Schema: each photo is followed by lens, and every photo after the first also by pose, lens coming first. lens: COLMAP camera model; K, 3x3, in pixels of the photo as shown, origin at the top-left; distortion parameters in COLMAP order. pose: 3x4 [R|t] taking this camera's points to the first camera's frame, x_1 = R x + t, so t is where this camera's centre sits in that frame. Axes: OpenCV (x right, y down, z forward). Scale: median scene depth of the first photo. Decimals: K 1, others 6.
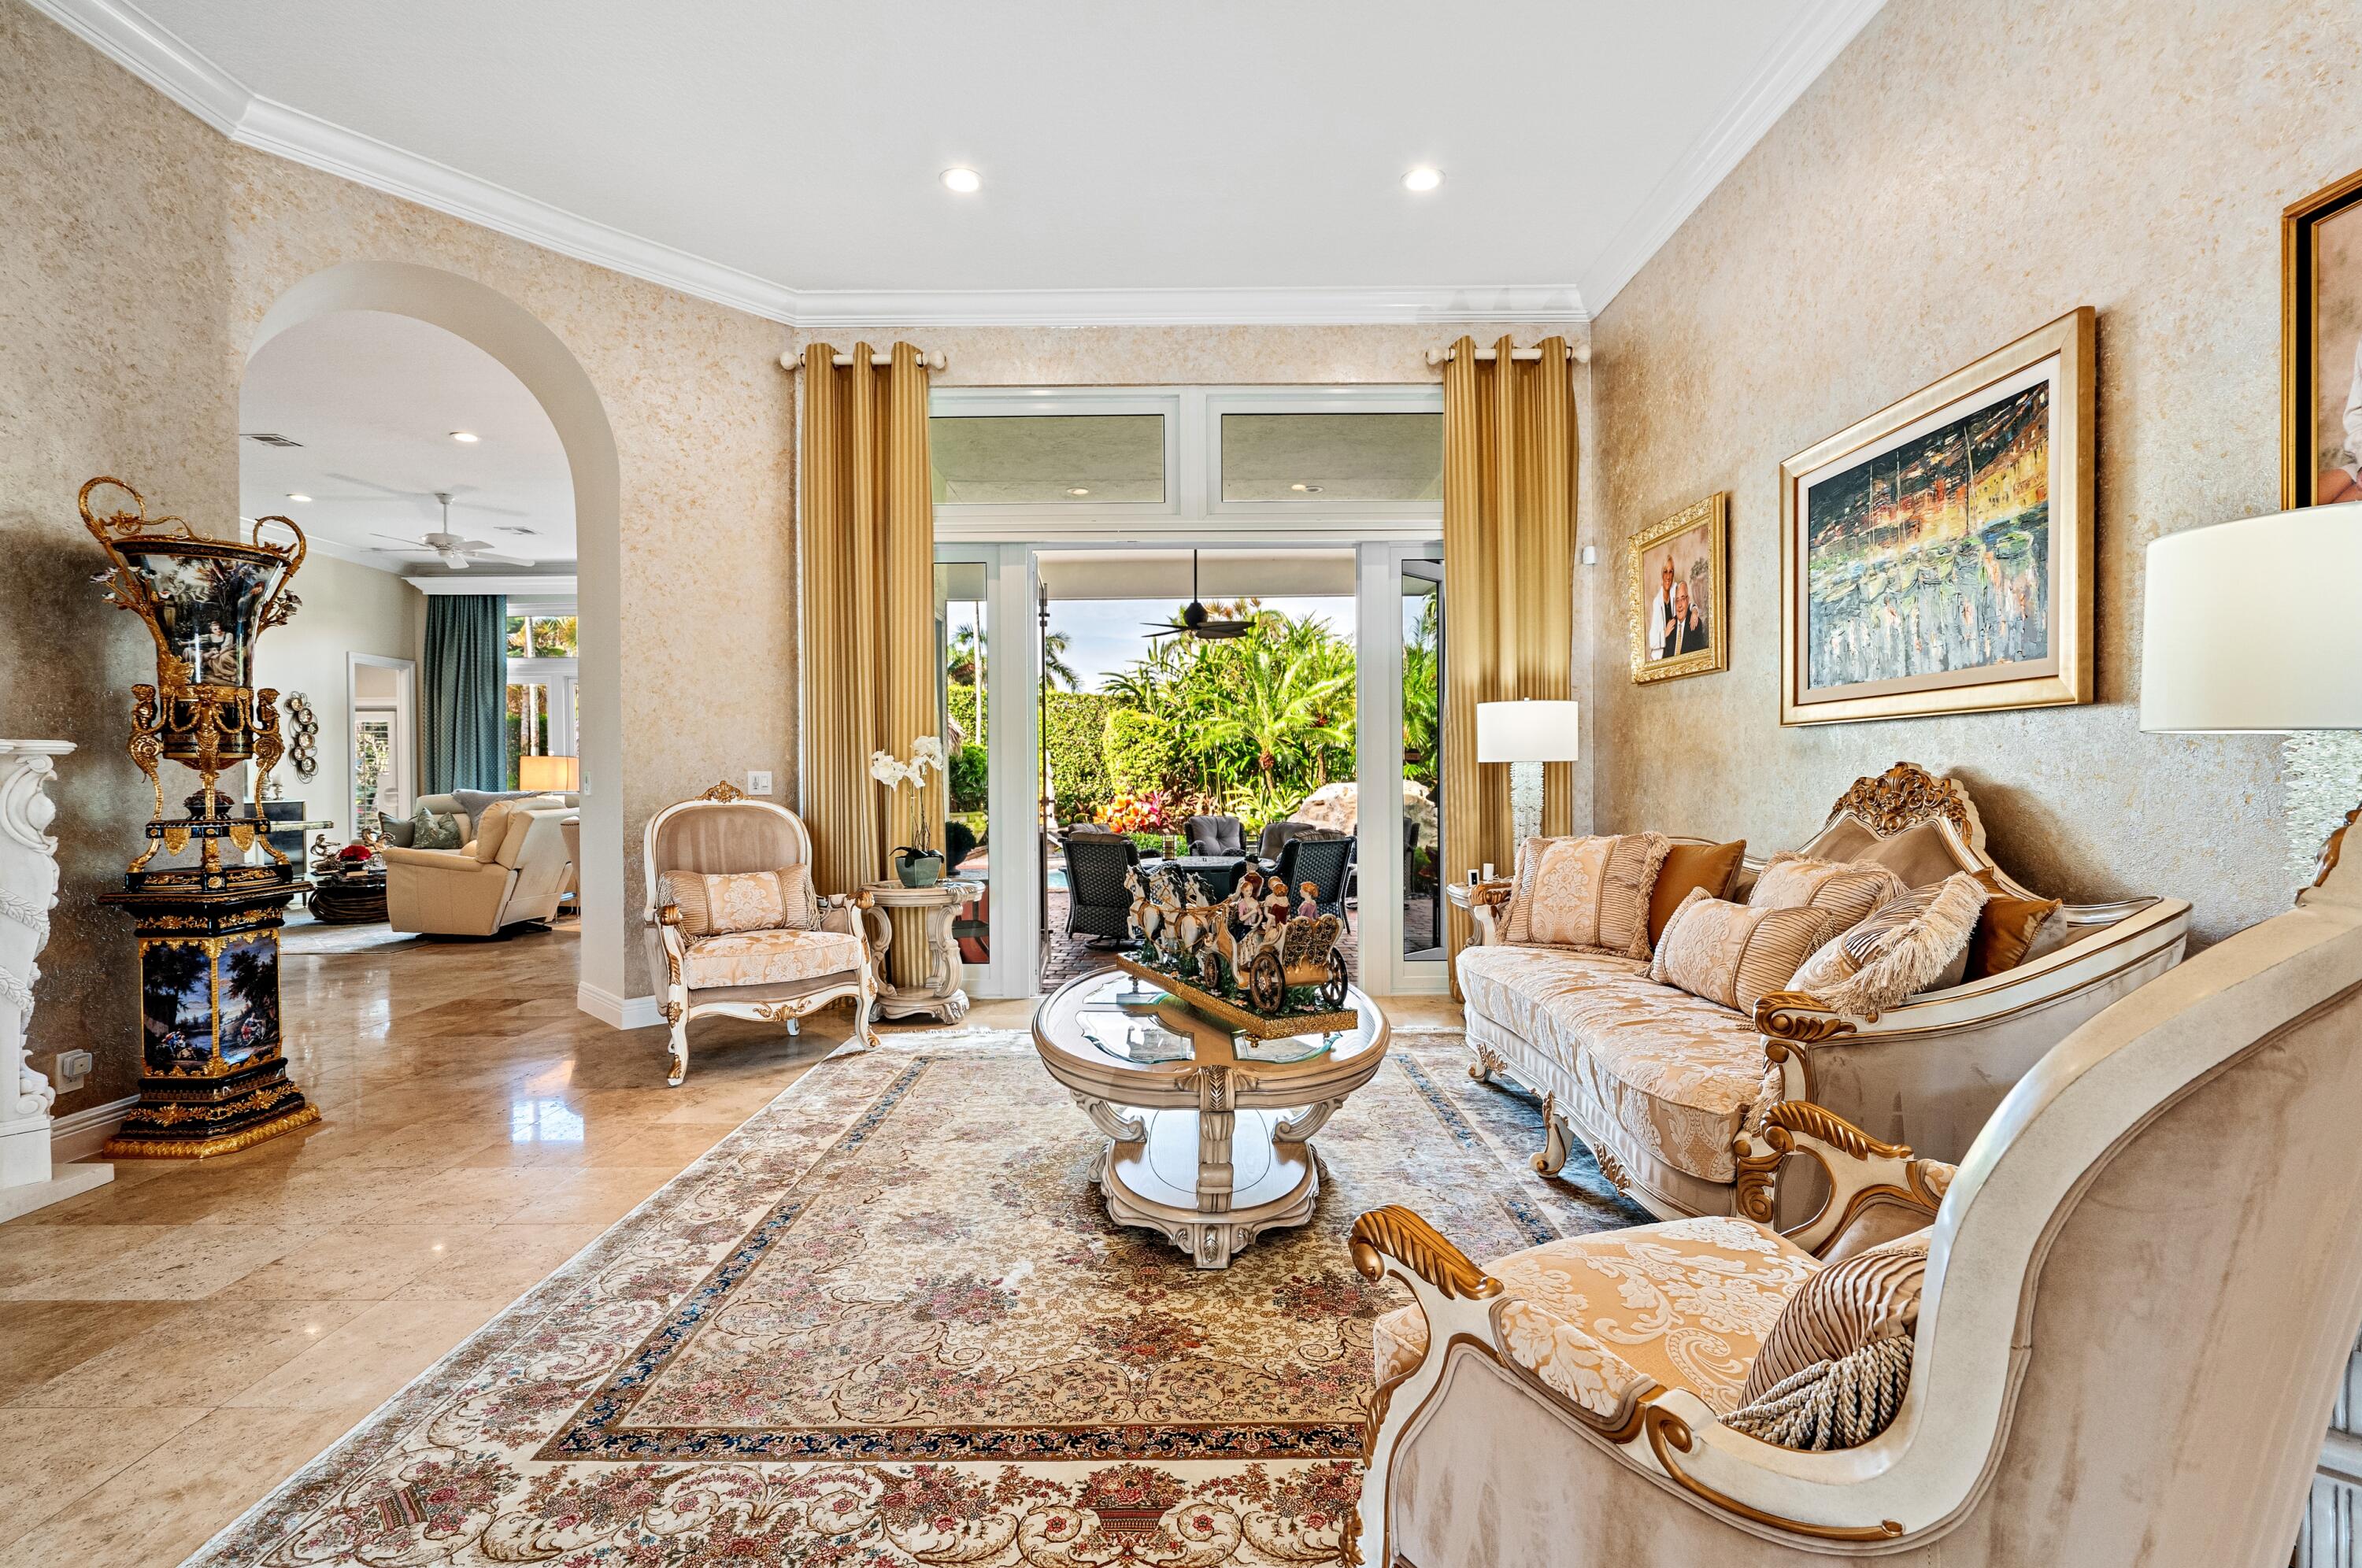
lens RADIAL K [[1085.7, 0, 1186.8], [0, 1085.7, 787.8], [0, 0, 1]] dist [-0.003418, 0.002182]
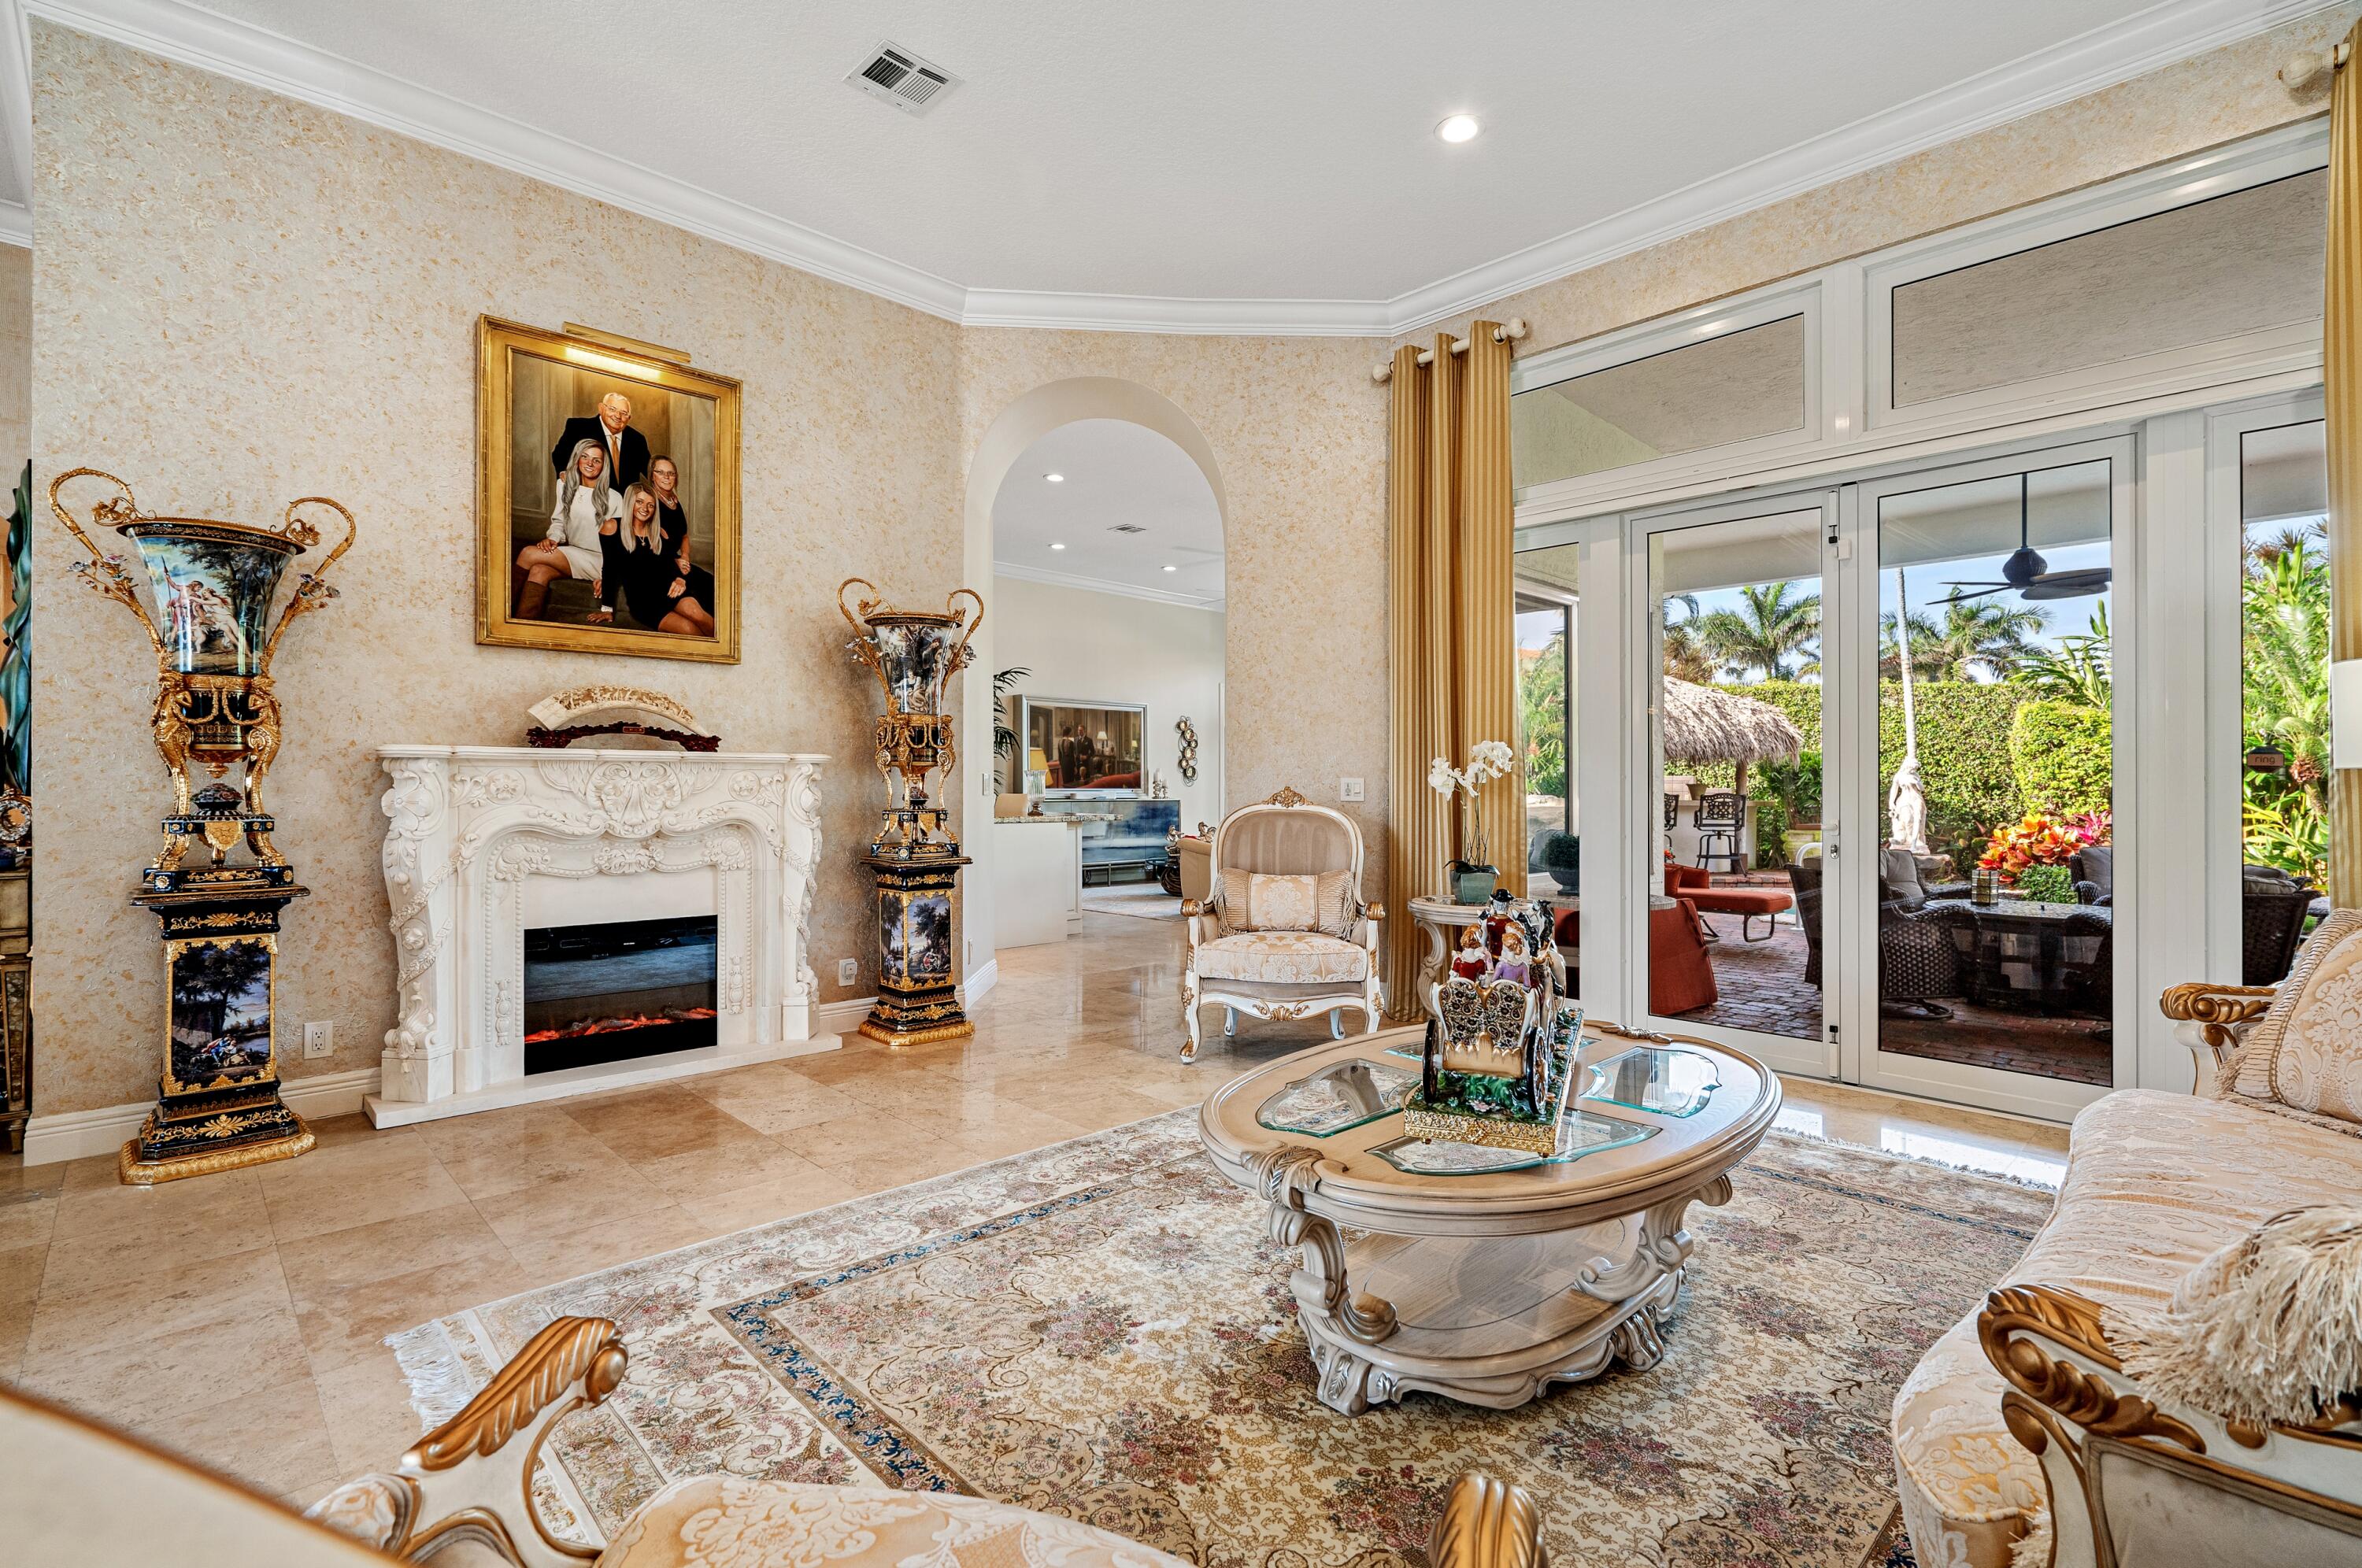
lens RADIAL K [[1085.7, 0, 1175.0], [0, 1085.7, 783.5], [0, 0, 1]] dist [-0.003418, 0.002182]
pose [[0.692037, 0.009532, -0.721799, 0.252876], [-0.018592, 0.999816, -0.004622, -0.002574], [0.721622, 0.016618, 0.692087, 0.181748]]
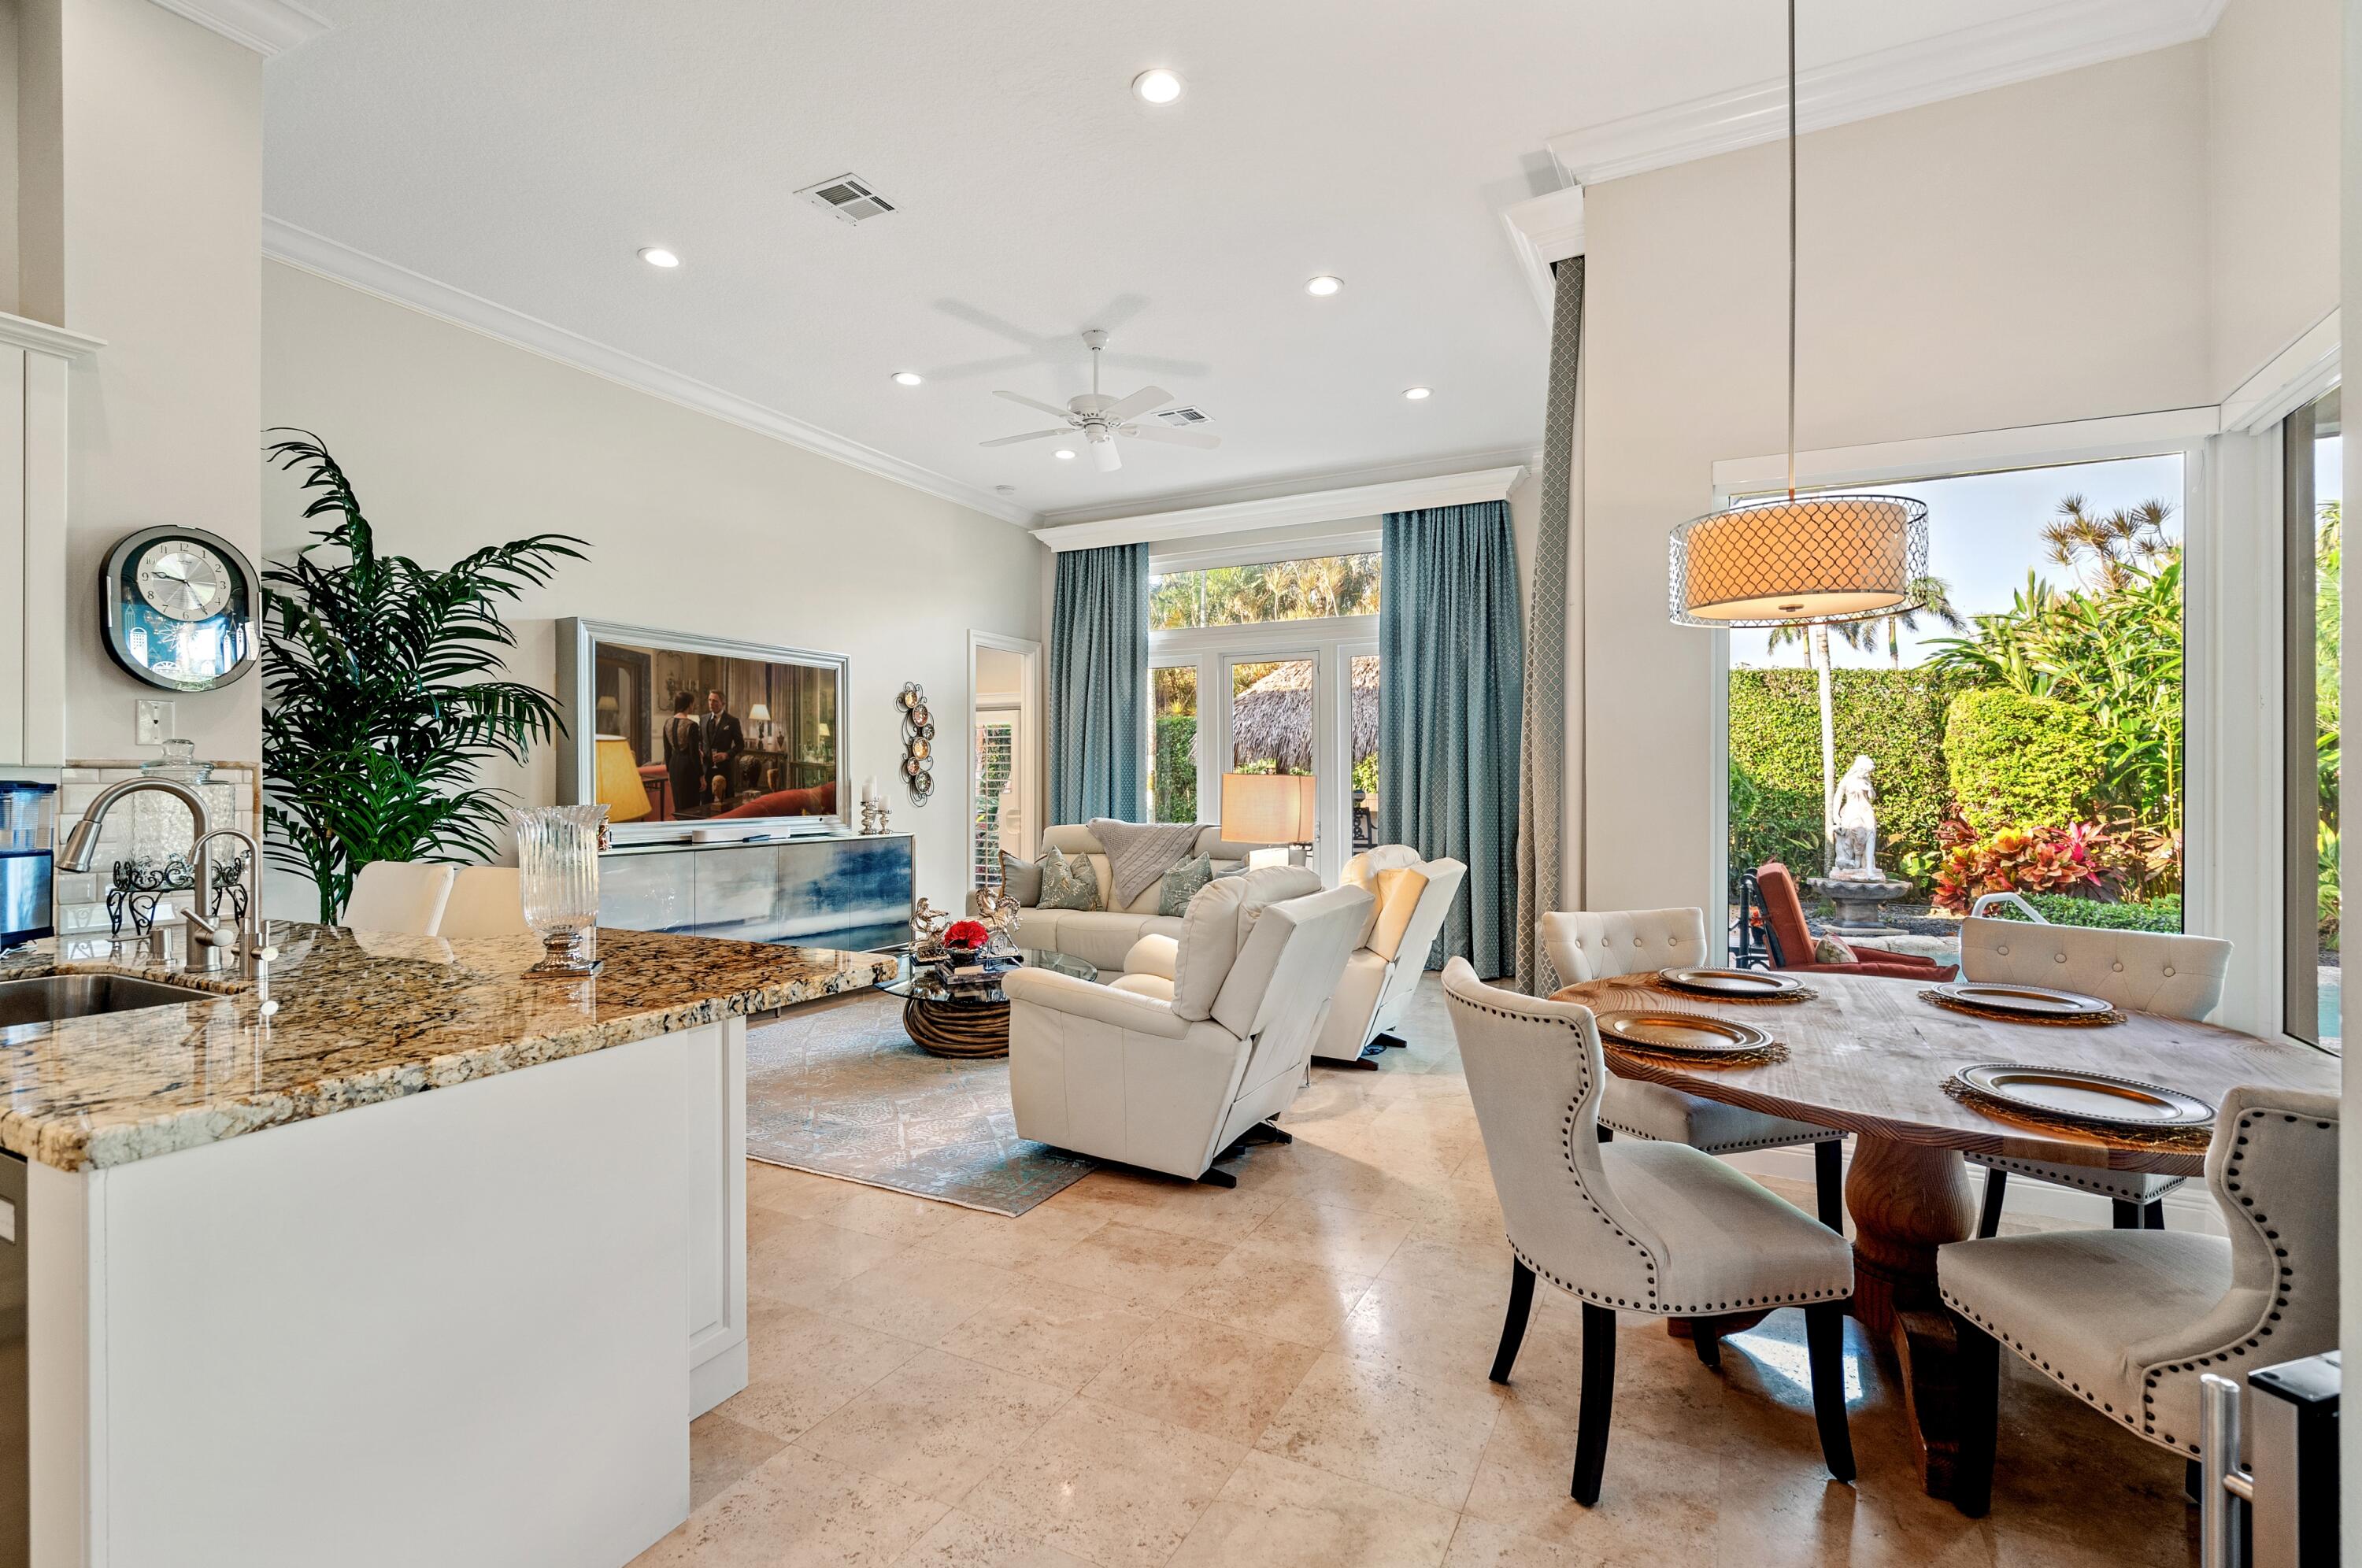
lens RADIAL K [[1085.7, 0, 1177.4], [0, 1085.7, 785.5], [0, 0, 1]] dist [-0.003418, 0.002182]
pose [[0.887327, 0.007696, -0.461076, -0.679251], [-0.010548, 0.999938, -0.003611, -0.038101], [0.461019, 0.008067, 0.887353, 0.912961]]
